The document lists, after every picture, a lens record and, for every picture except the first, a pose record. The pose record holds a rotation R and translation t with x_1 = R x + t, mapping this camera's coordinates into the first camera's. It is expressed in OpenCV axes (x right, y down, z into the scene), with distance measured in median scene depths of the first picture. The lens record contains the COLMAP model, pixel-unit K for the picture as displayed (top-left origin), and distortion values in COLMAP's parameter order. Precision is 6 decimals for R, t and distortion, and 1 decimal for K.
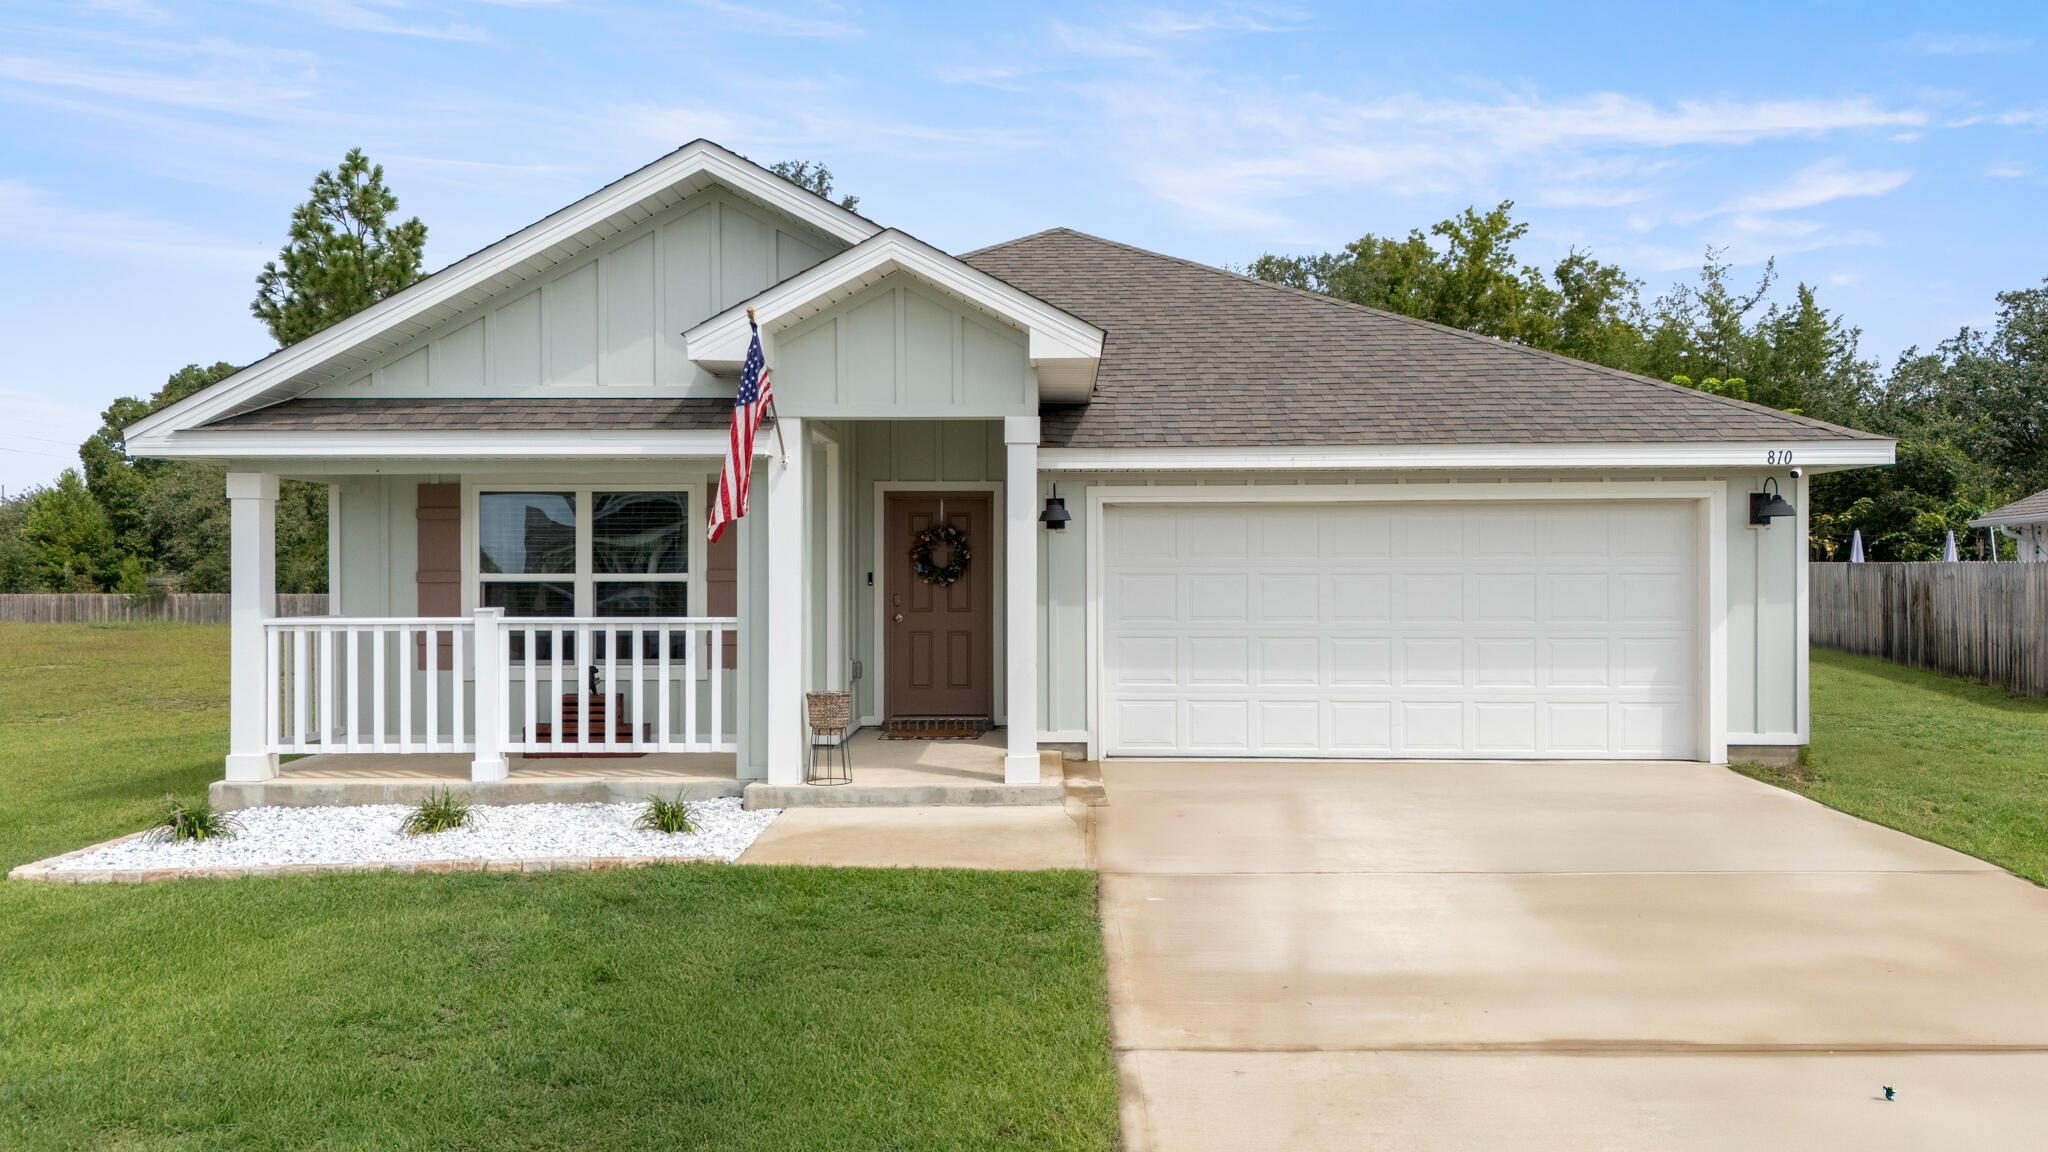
lens RADIAL K [[1493.4, 0, 1024.0], [0, 1493.4, 576.0], [0, 0, 1]] dist [0.101242, -0.116894]
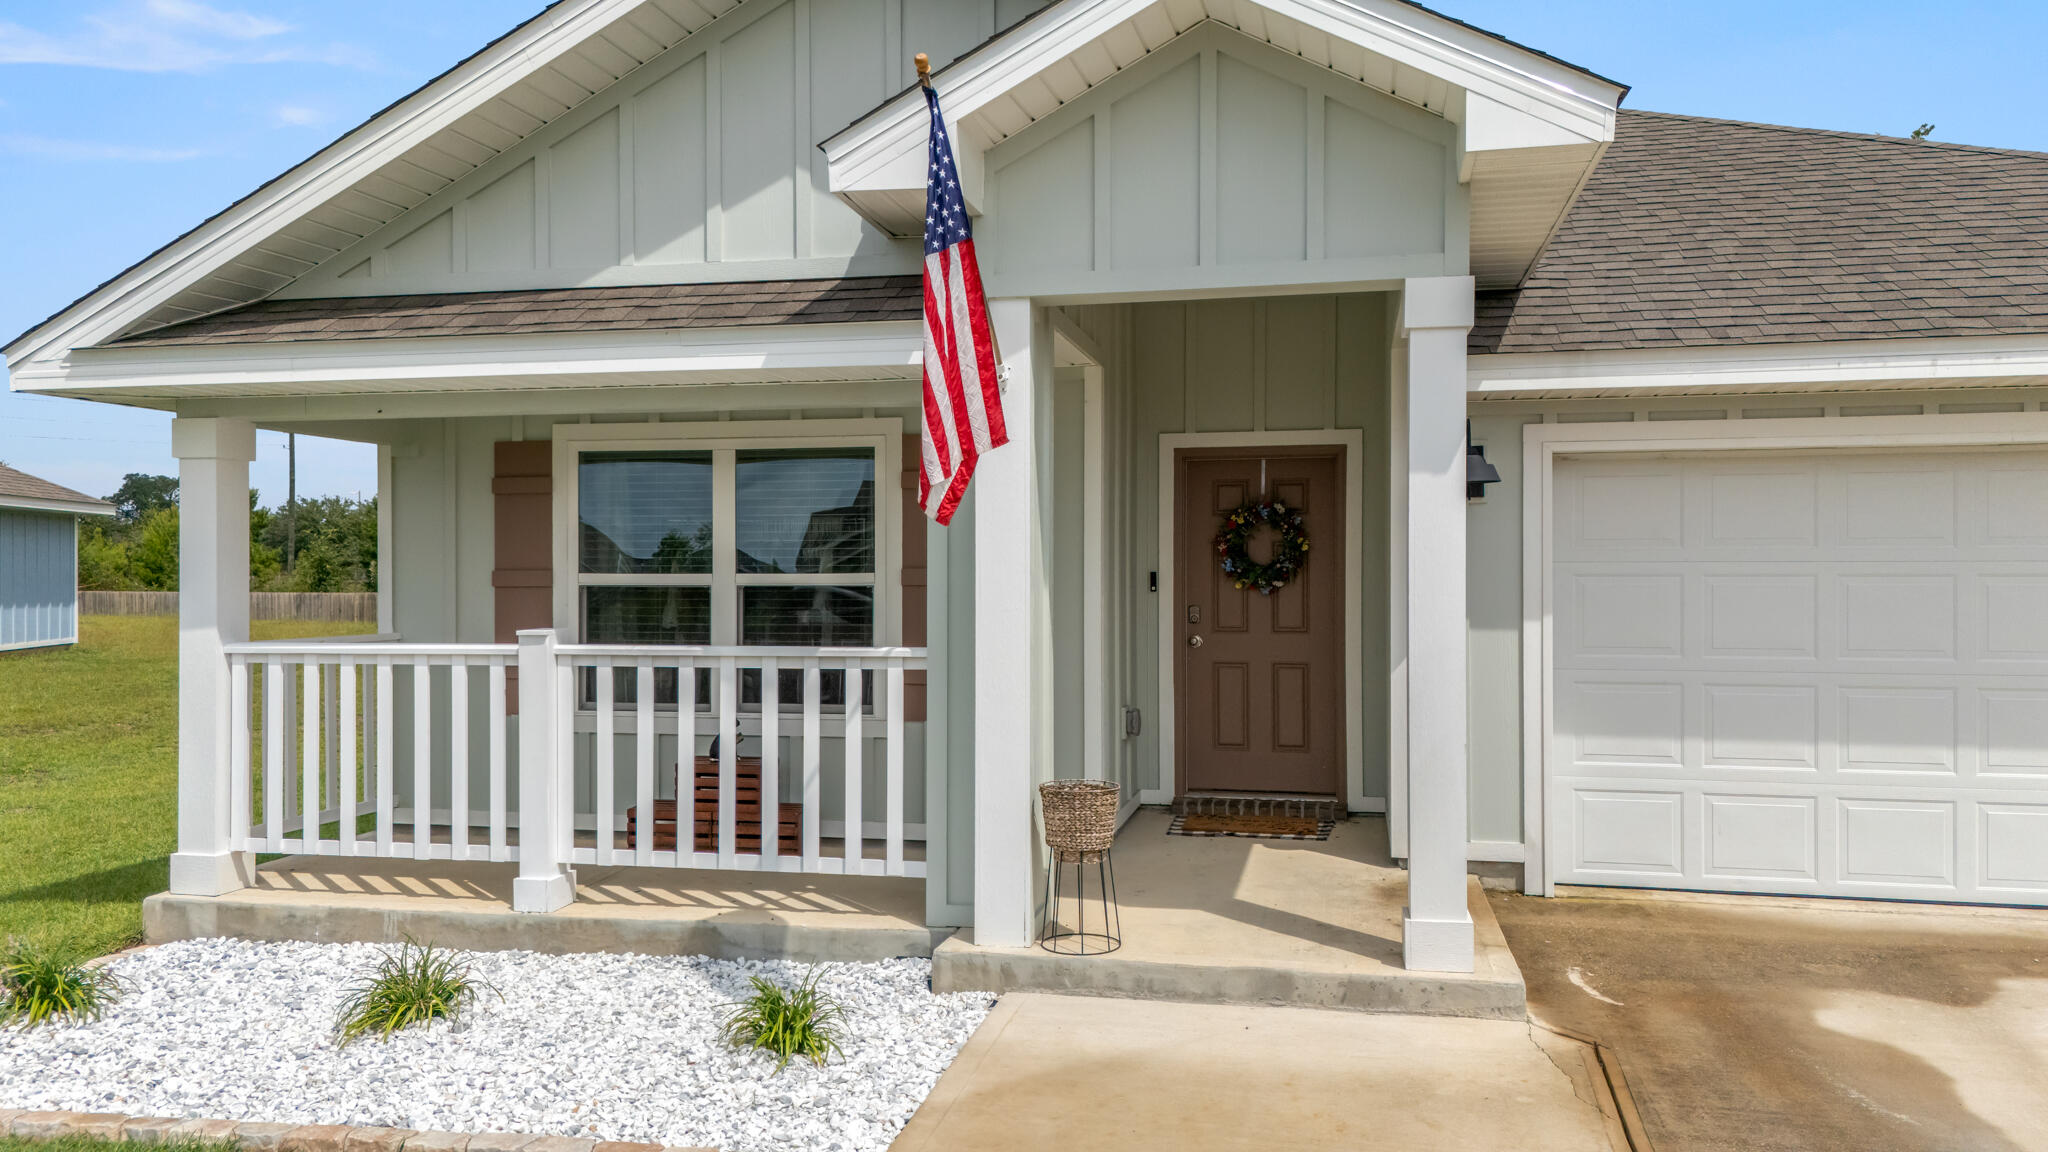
lens RADIAL K [[1493.4, 0, 1024.0], [0, 1493.4, 576.0], [0, 0, 1]] dist [0.101242, -0.116894]
pose [[0.981897, 0.000630, -0.189412, -0.039035], [-0.000434, 0.999999, 0.001079, -0.001368], [0.189413, -0.000977, 0.981897, 0.391194]]
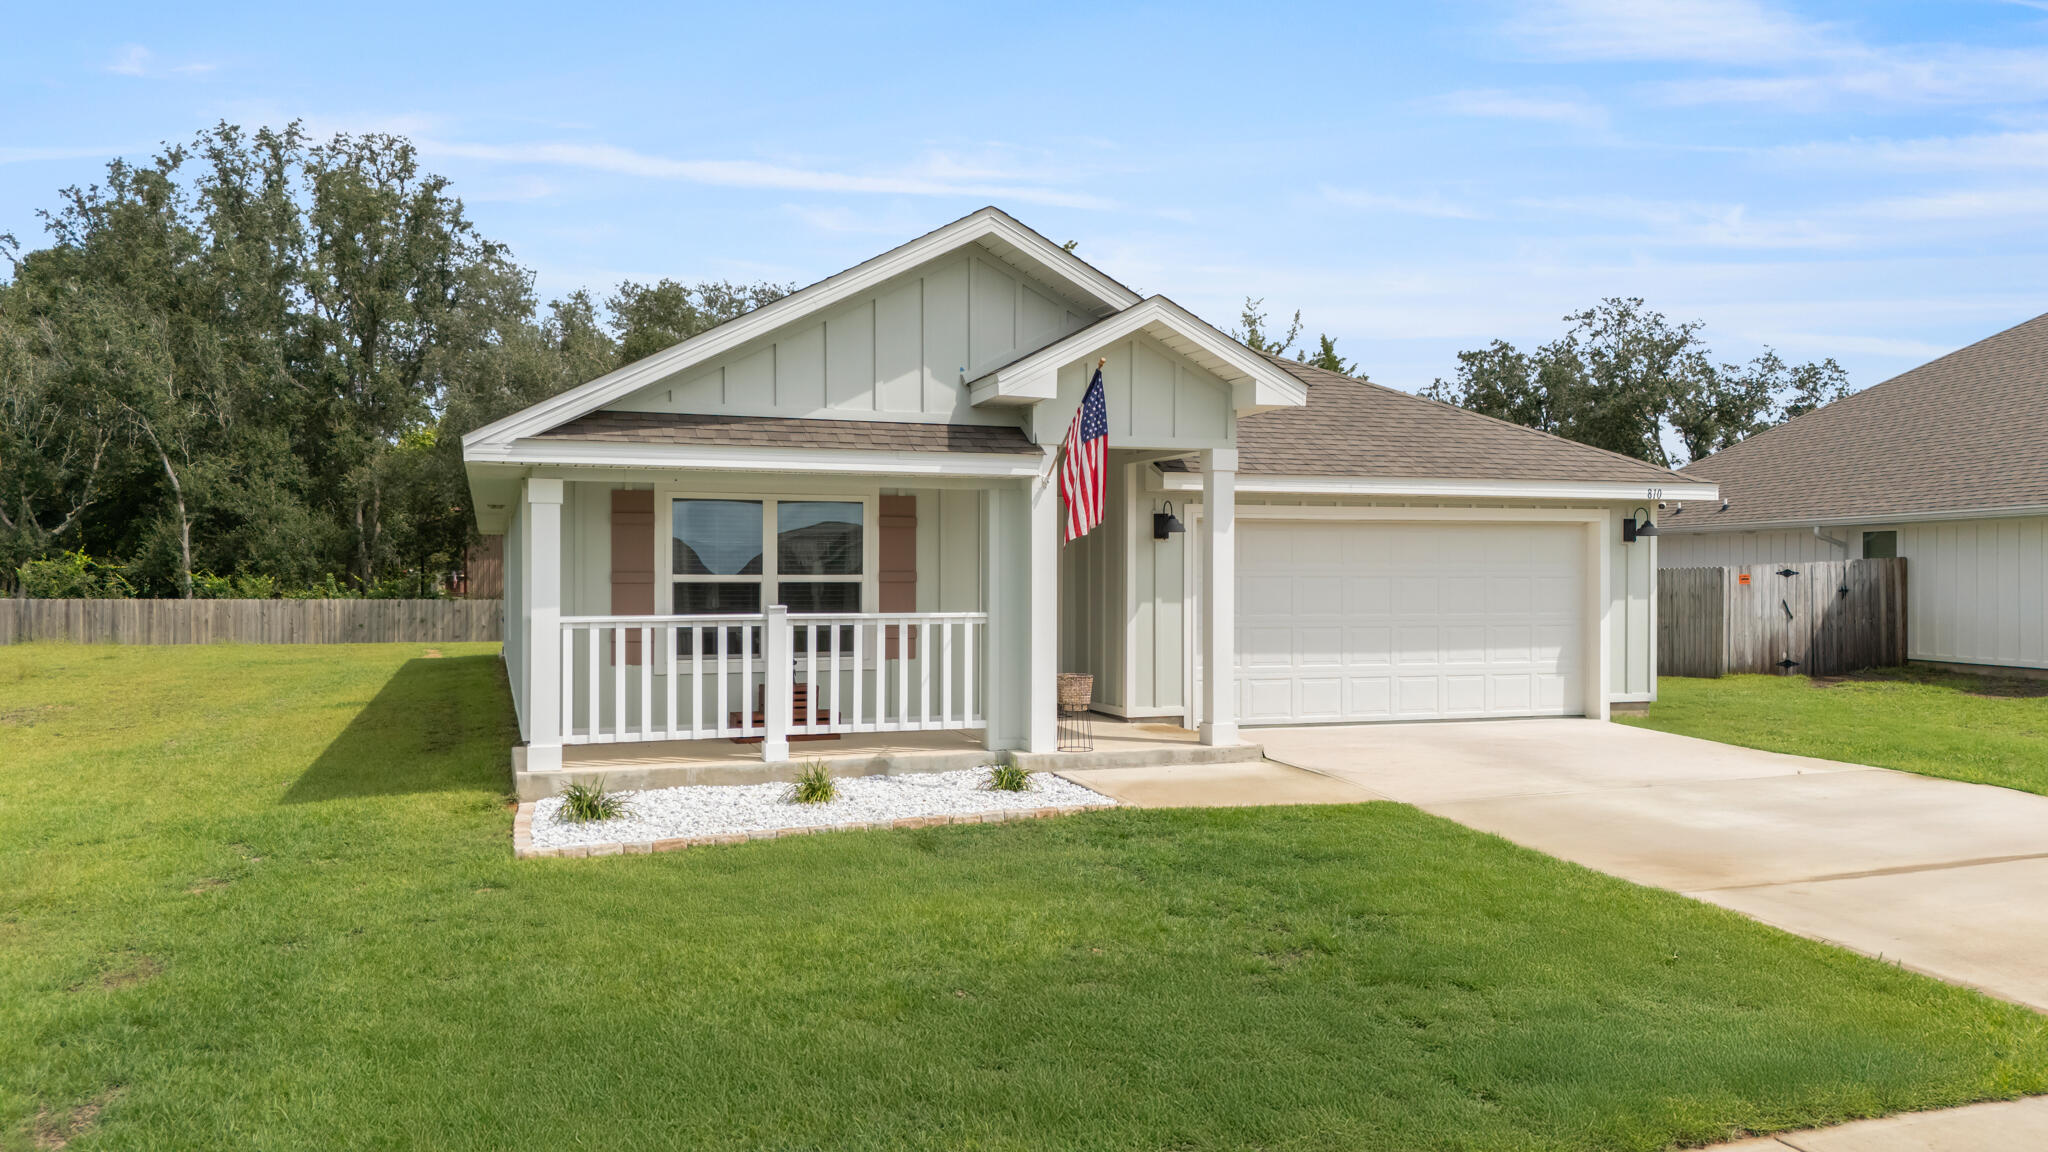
lens RADIAL K [[1493.4, 0, 1024.0], [0, 1493.4, 576.0], [0, 0, 1]] dist [0.101242, -0.116894]
pose [[0.934667, 0.003149, 0.355512, -0.525532], [-0.002794, 0.999995, -0.001512, 0.000434], [-0.355515, 0.000420, 0.934671, -0.090717]]
